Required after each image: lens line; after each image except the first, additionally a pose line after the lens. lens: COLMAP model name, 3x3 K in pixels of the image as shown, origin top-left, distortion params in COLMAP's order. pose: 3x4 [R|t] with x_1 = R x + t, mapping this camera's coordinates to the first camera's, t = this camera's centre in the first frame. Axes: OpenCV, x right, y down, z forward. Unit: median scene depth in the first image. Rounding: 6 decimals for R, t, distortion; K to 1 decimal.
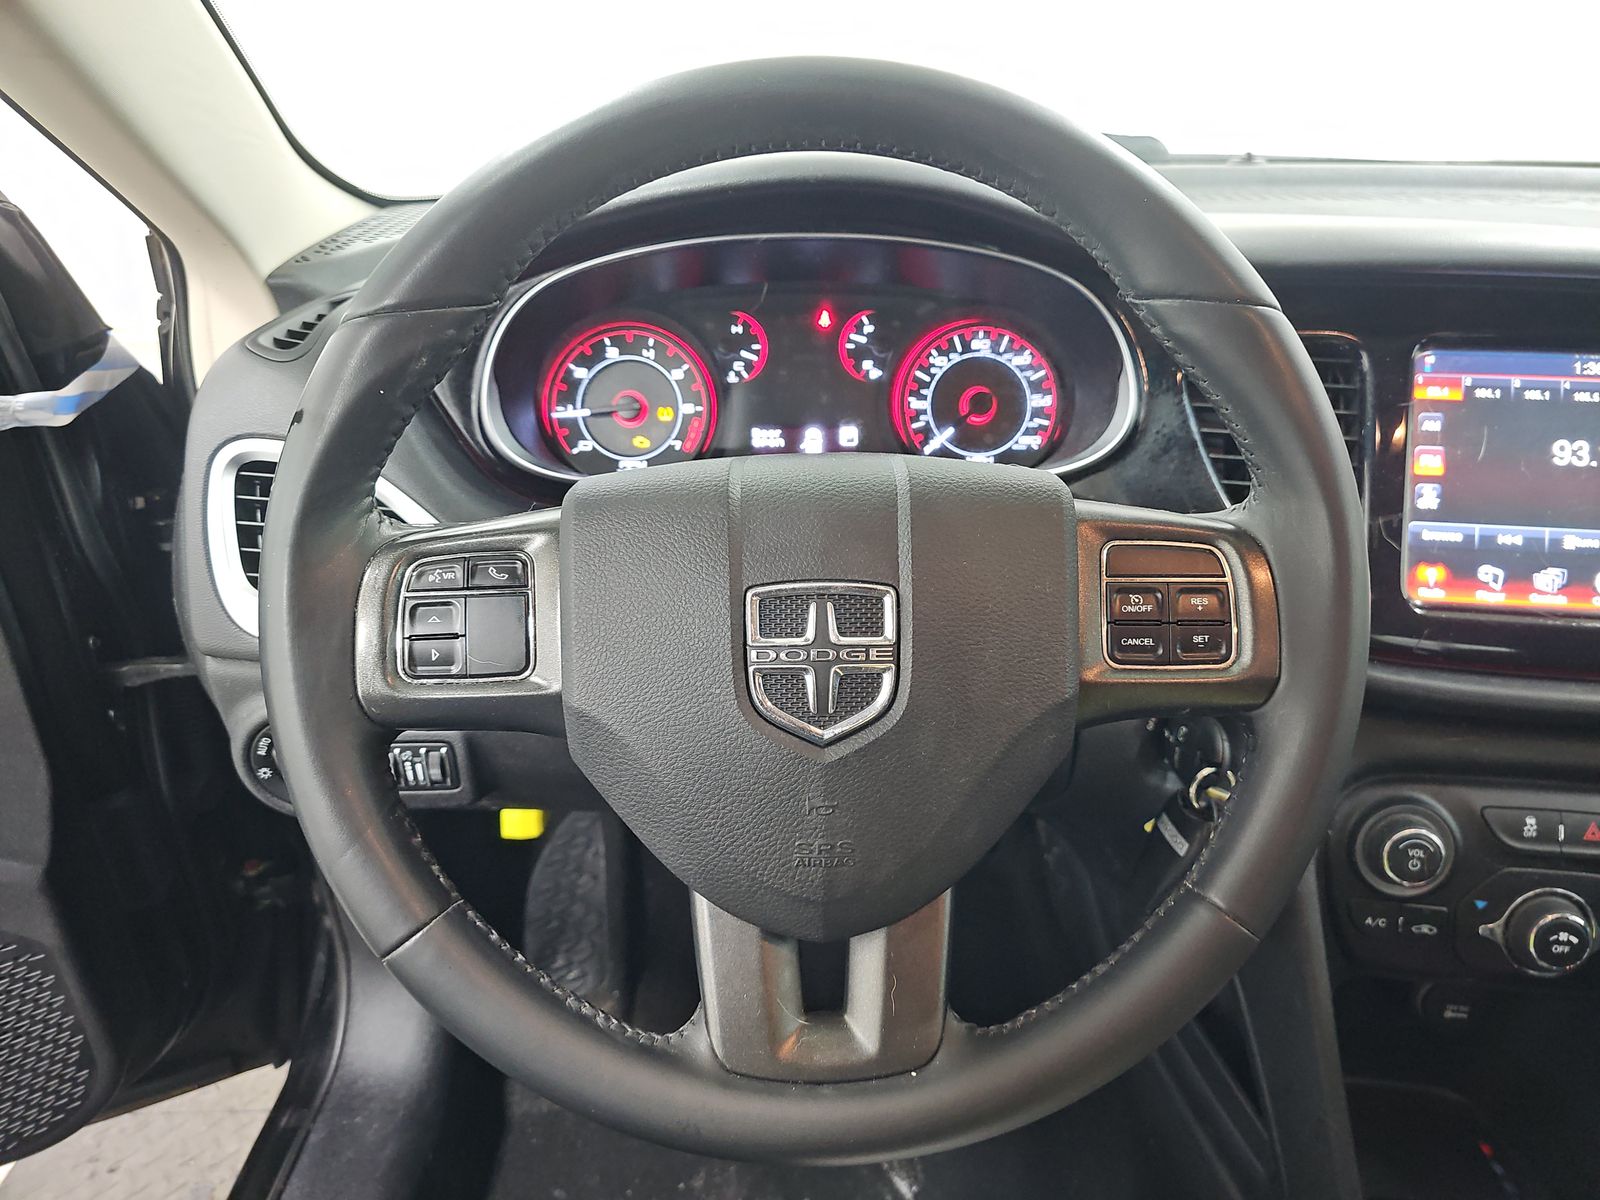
lens RADIAL K [[1092.1, 0, 799.9], [0, 1092.1, 604.6], [0, 0, 1]] dist [0.019530, -0.028931]
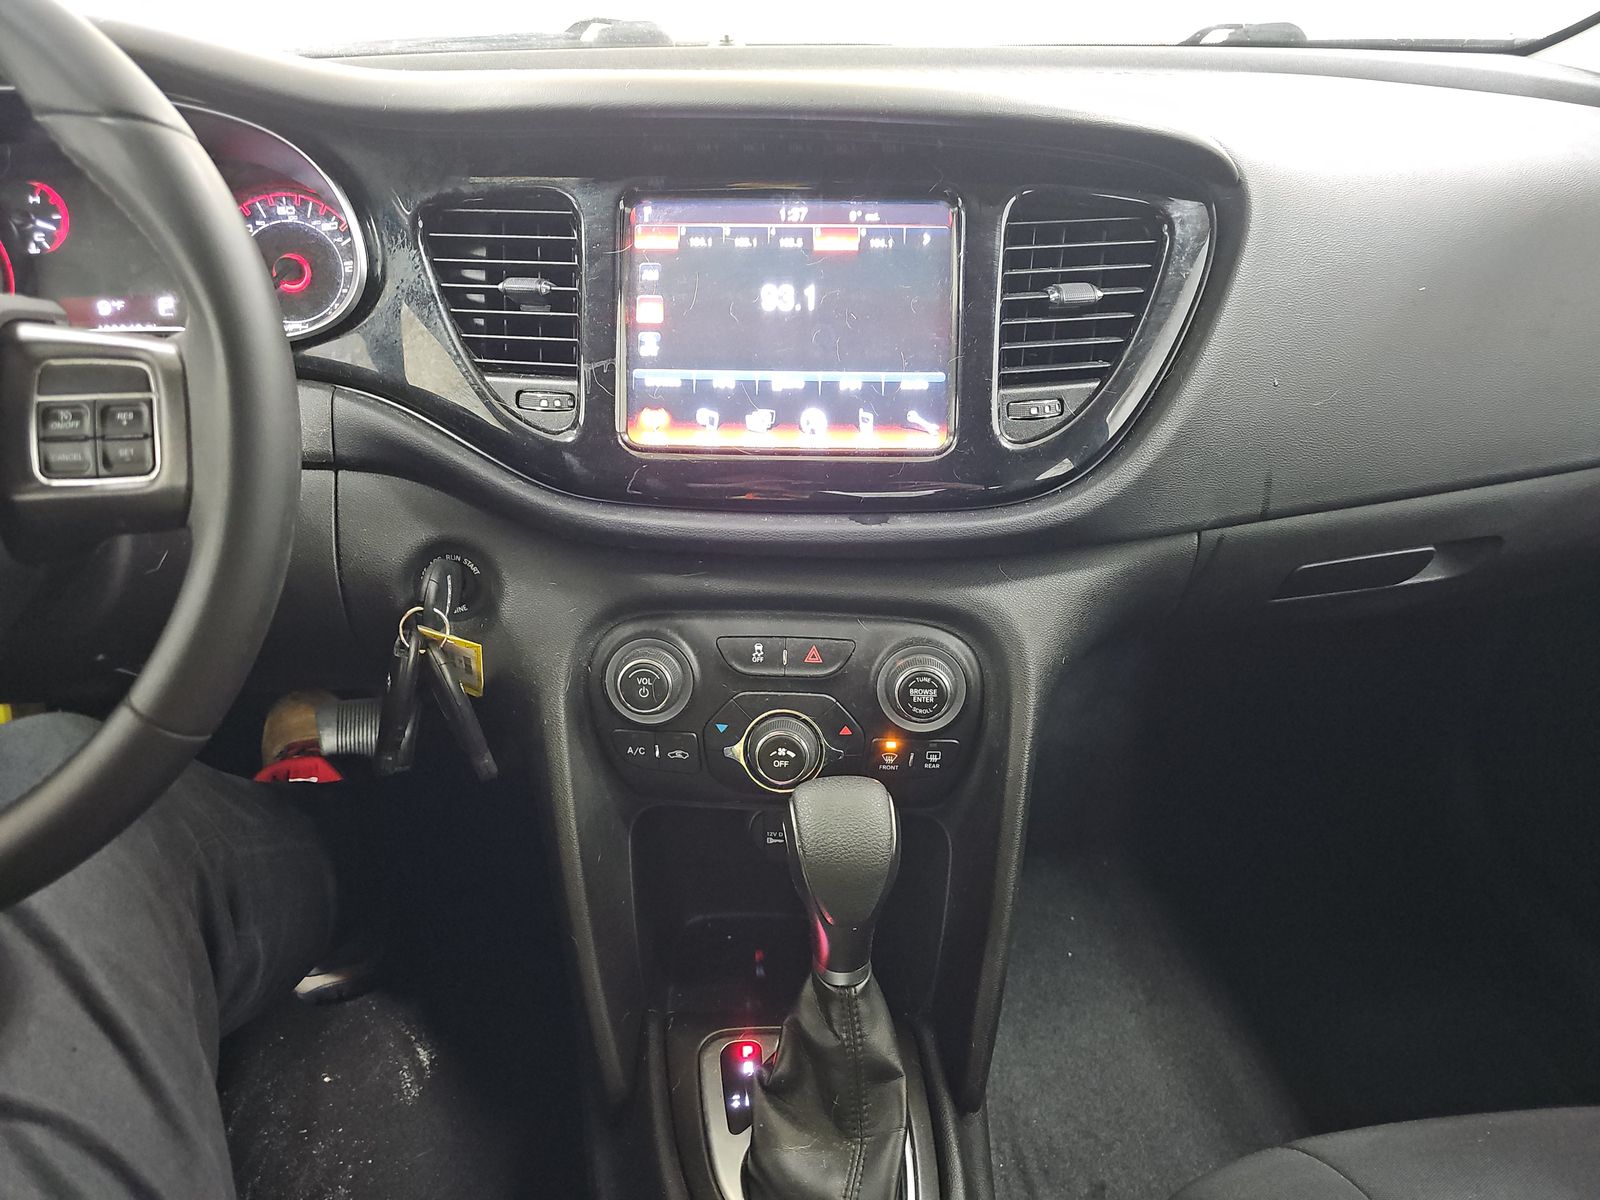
lens RADIAL K [[1092.1, 0, 785.6], [0, 1092.1, 611.9], [0, 0, 1]] dist [0.019530, -0.028931]
pose [[0.996013, -0.042538, 0.078409, 0.529330], [0.037746, 0.997386, 0.061621, 0.084434], [-0.080826, -0.058416, 0.995015, -0.055917]]
